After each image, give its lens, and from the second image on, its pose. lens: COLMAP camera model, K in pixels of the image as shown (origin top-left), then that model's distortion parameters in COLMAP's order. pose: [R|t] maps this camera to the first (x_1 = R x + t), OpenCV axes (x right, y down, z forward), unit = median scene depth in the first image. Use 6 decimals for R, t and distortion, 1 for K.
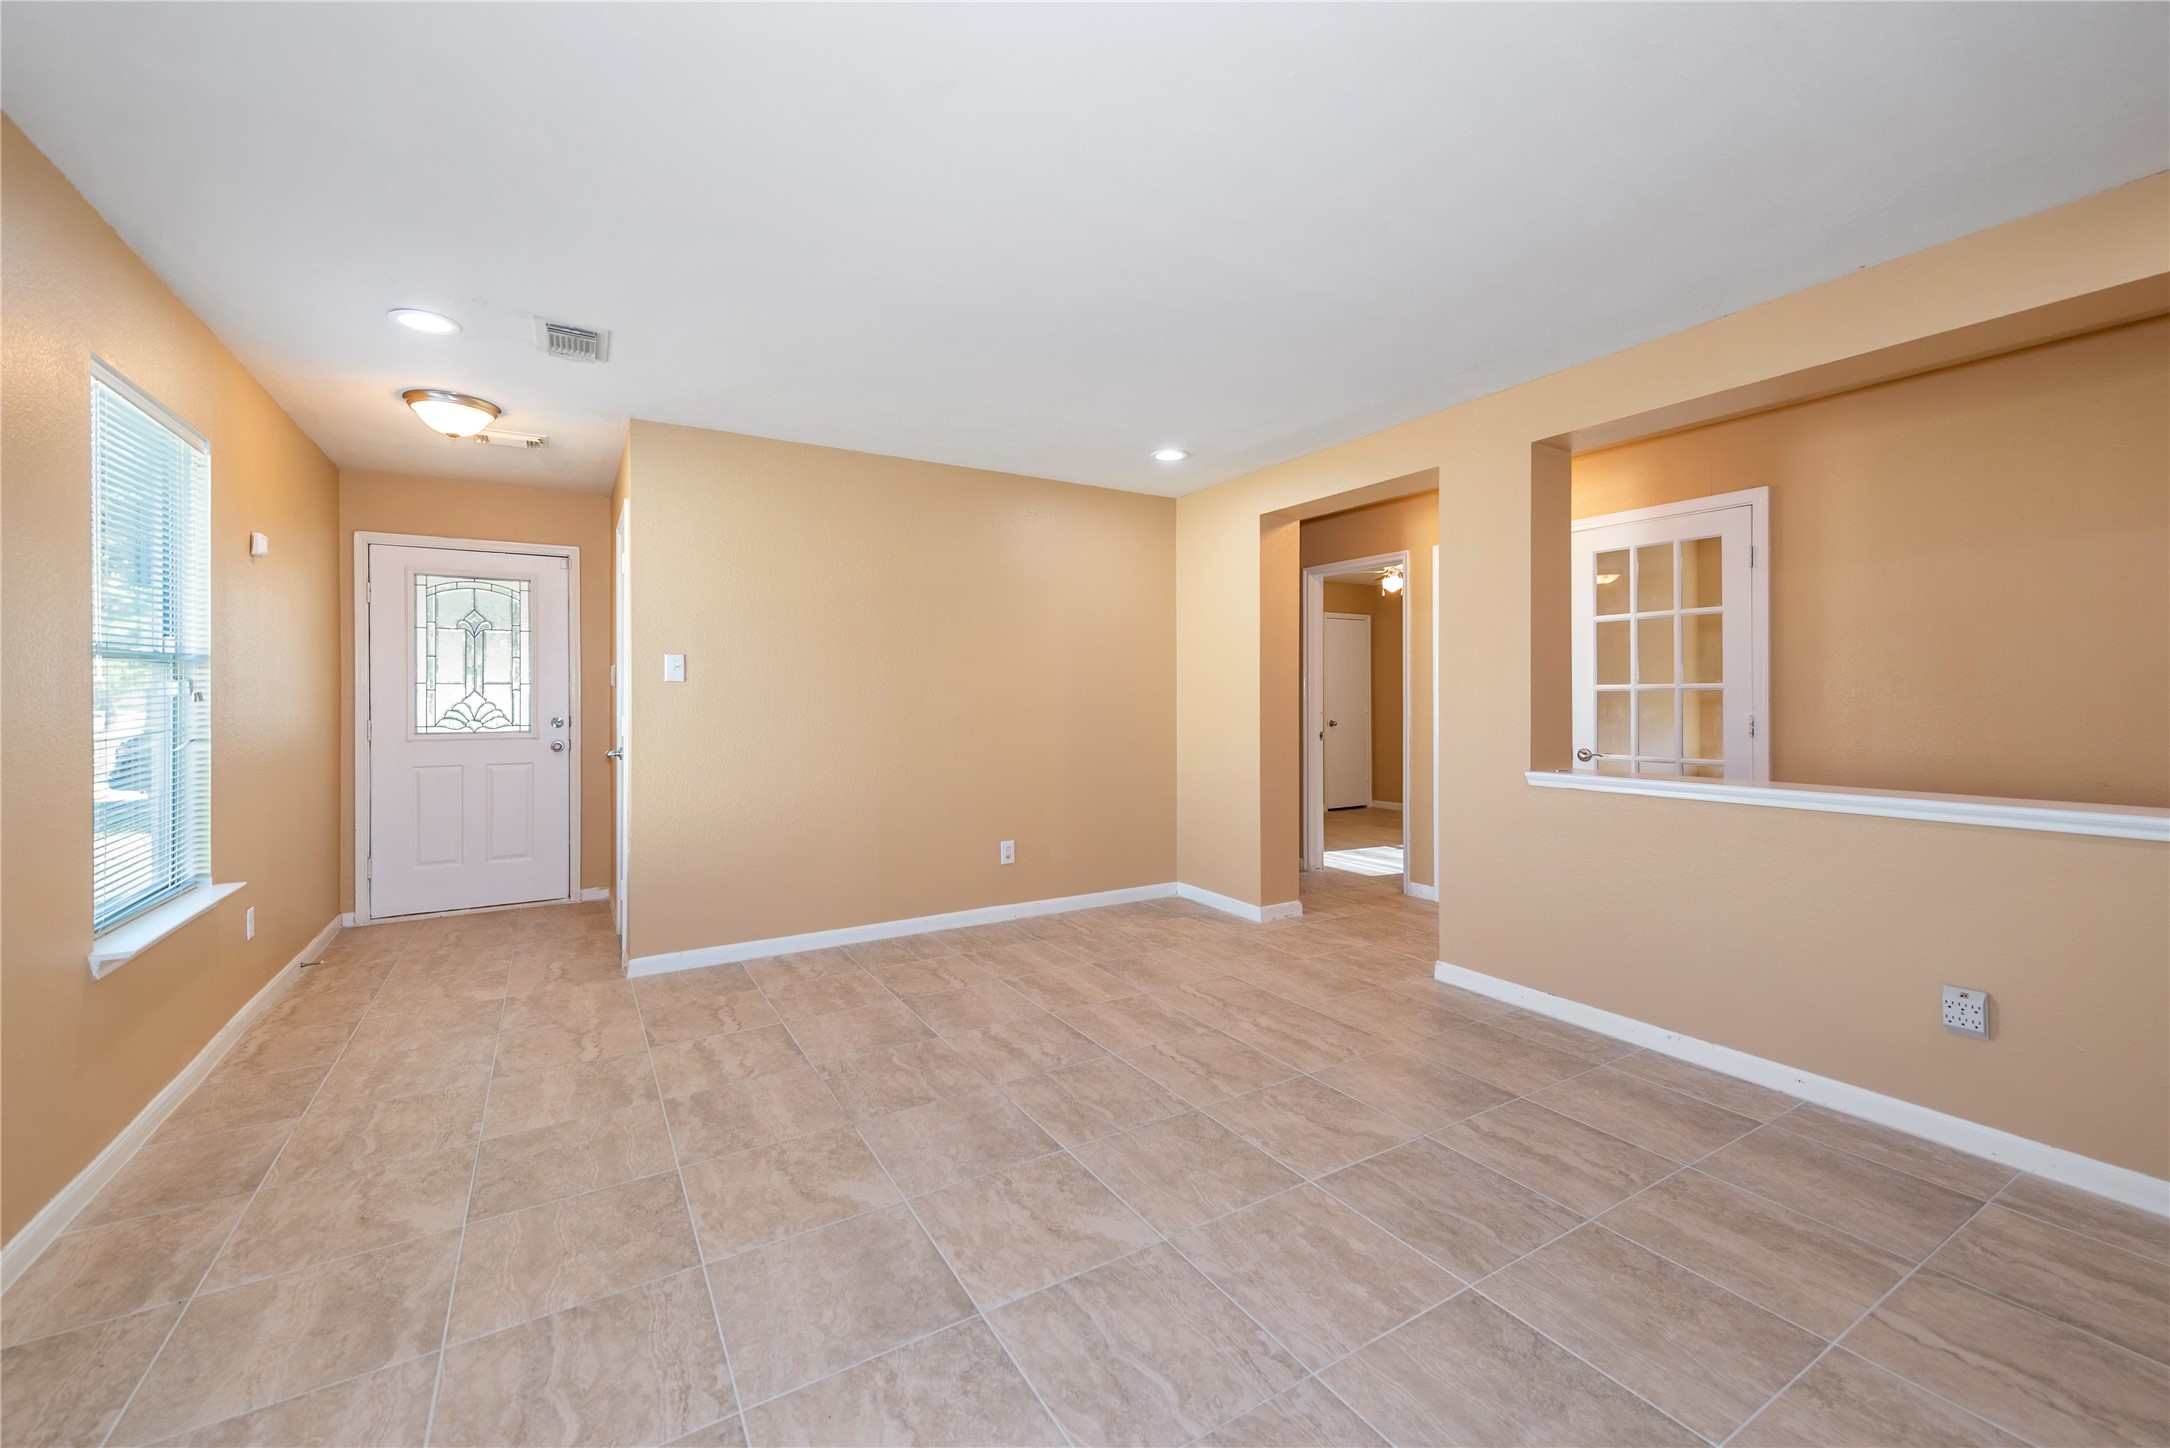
lens RADIAL K [[869.2, 0, 1080.4], [0, 869.2, 682.6], [0, 0, 1]] dist [0.020819, -0.006197]
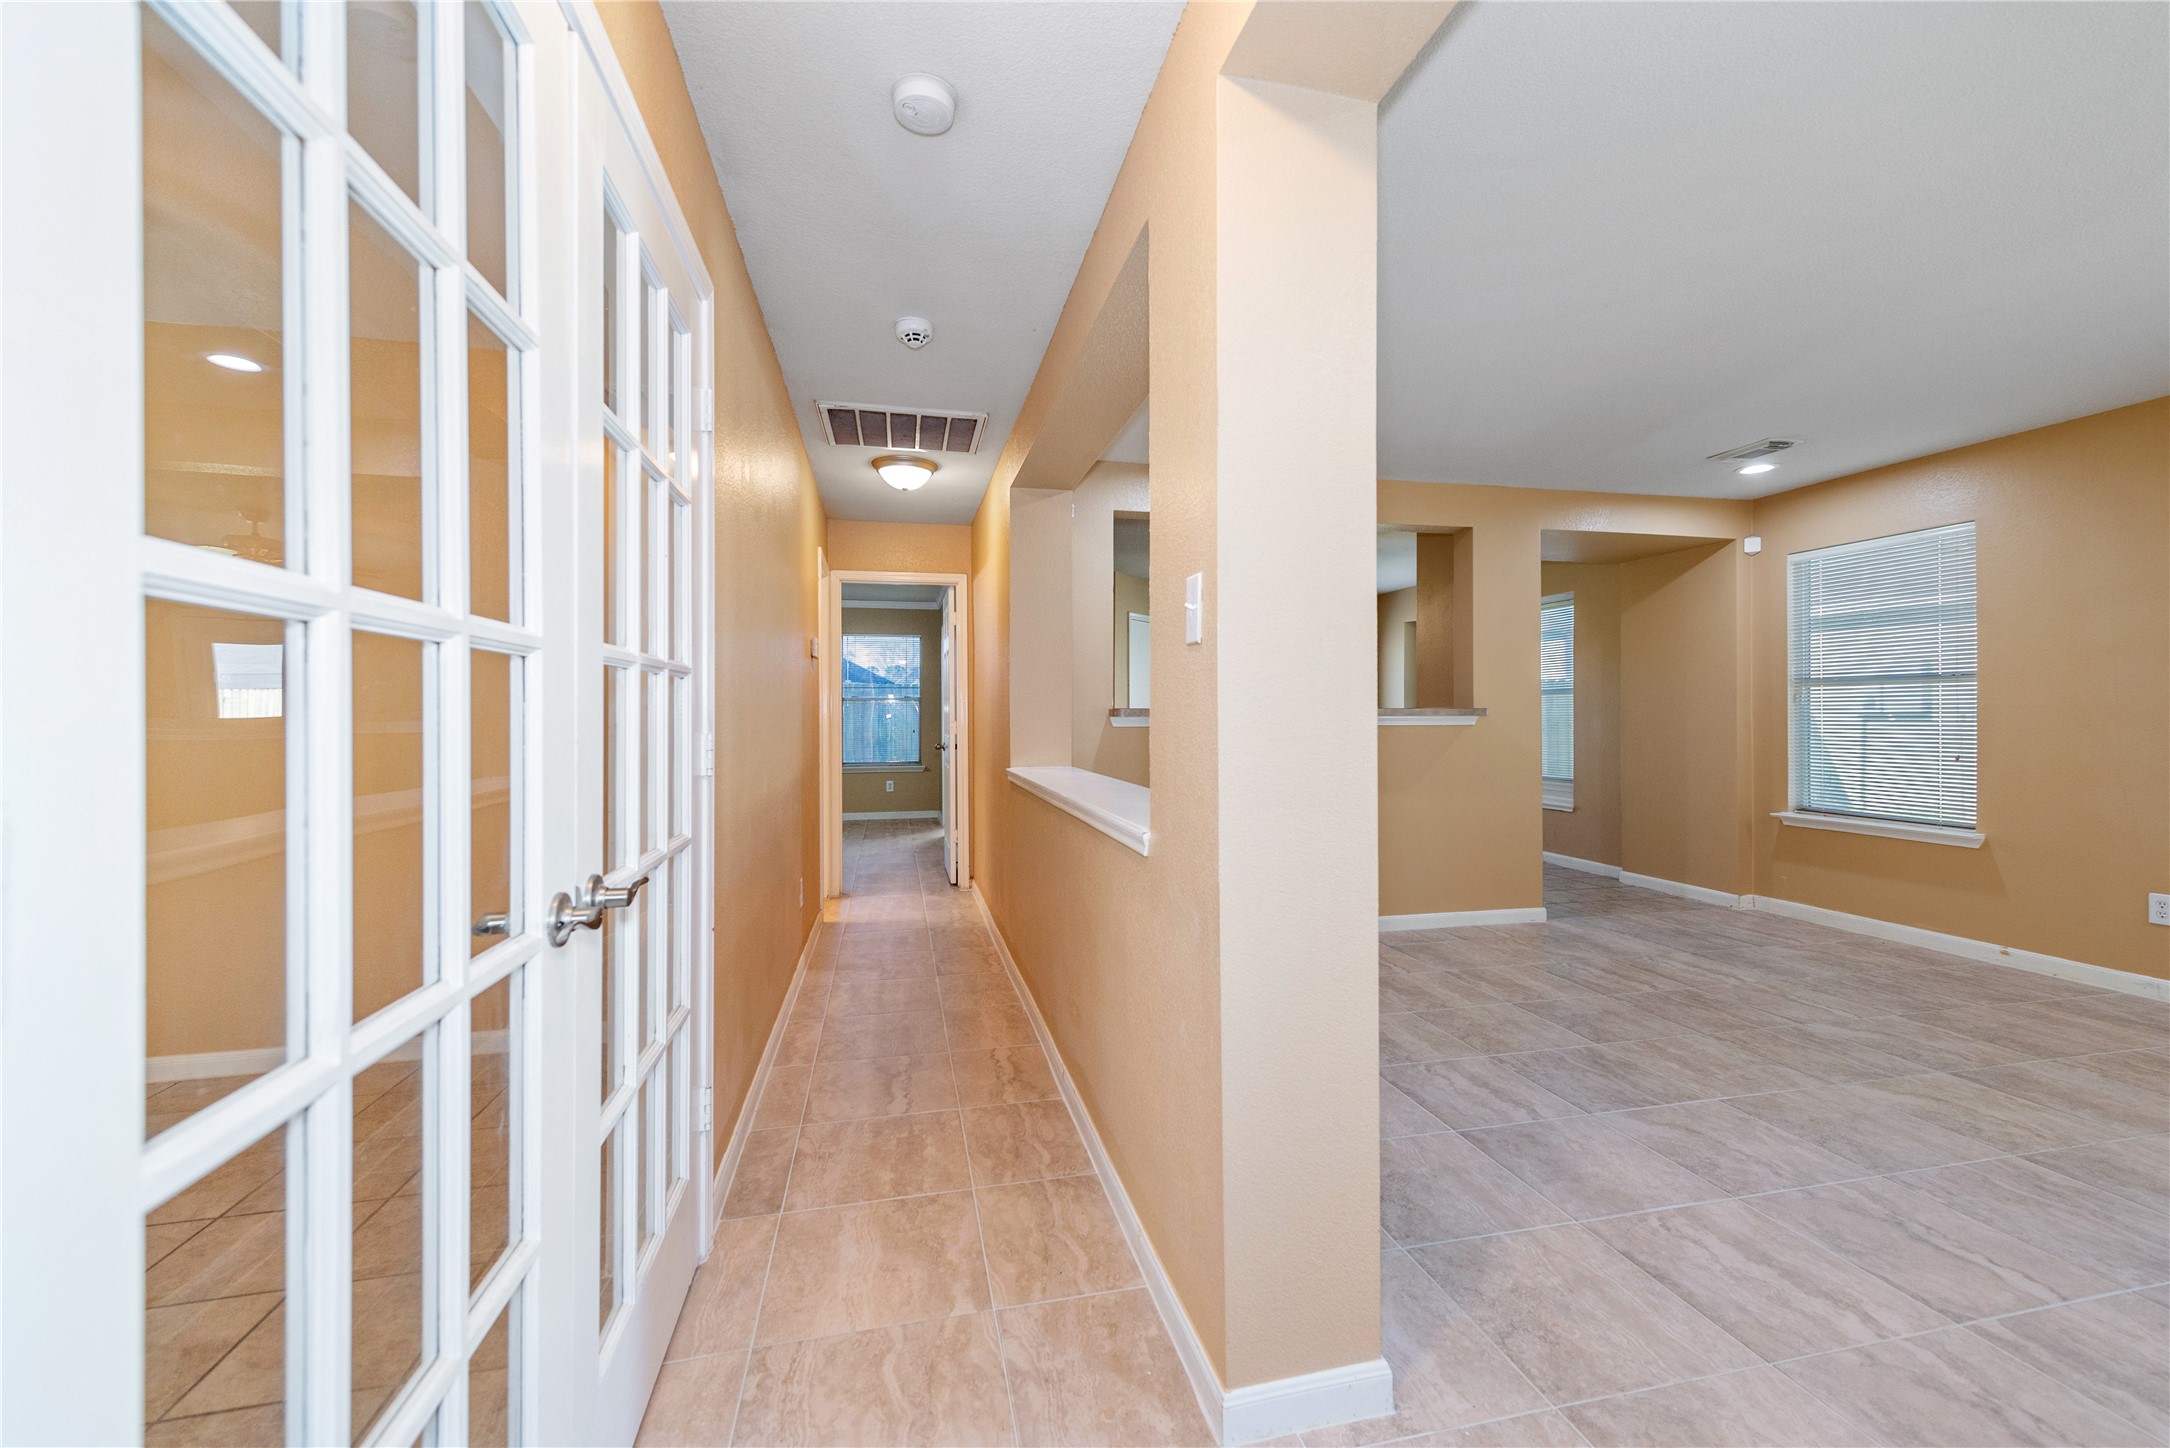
lens RADIAL K [[860.5, 0, 1078.8], [0, 860.5, 713.8], [0, 0, 1]] dist [0.000437, -0.000203]
pose [[-0.945684, 0.005942, 0.325033, 0.610196], [0.000378, 0.999852, -0.017176, 0.050530], [-0.325087, -0.016120, -0.945547, 2.098256]]
